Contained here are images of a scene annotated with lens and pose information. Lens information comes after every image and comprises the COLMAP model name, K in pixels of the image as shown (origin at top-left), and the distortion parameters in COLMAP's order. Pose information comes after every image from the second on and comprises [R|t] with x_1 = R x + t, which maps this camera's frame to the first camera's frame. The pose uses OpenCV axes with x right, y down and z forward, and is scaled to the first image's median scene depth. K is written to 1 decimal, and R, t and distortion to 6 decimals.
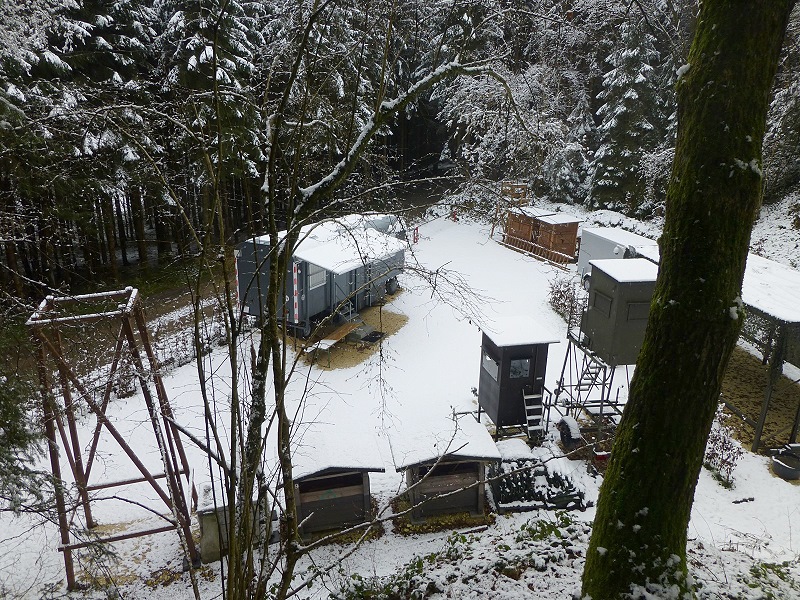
lens RADIAL K [[566.7, 0, 397.6], [0, 566.7, 298.0], [0, 0, 1]] dist [-0.005840, -0.007542]
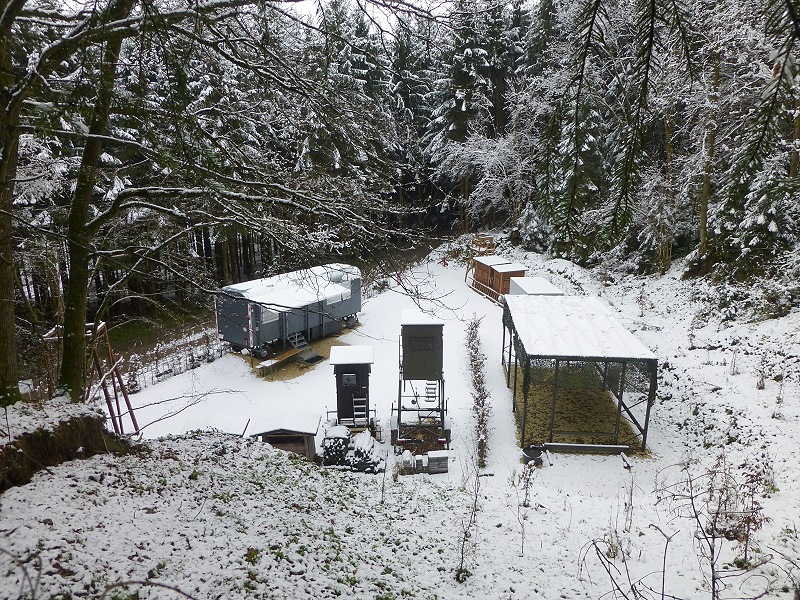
lens RADIAL K [[566.7, 0, 402.2], [0, 566.7, 302.0], [0, 0, 1]] dist [-0.005840, -0.007542]
pose [[0.988463, 0.015929, -0.150622, 0.276410], [-0.023266, 0.998620, -0.047077, -0.006951], [0.149665, 0.050038, 0.987470, -0.229405]]
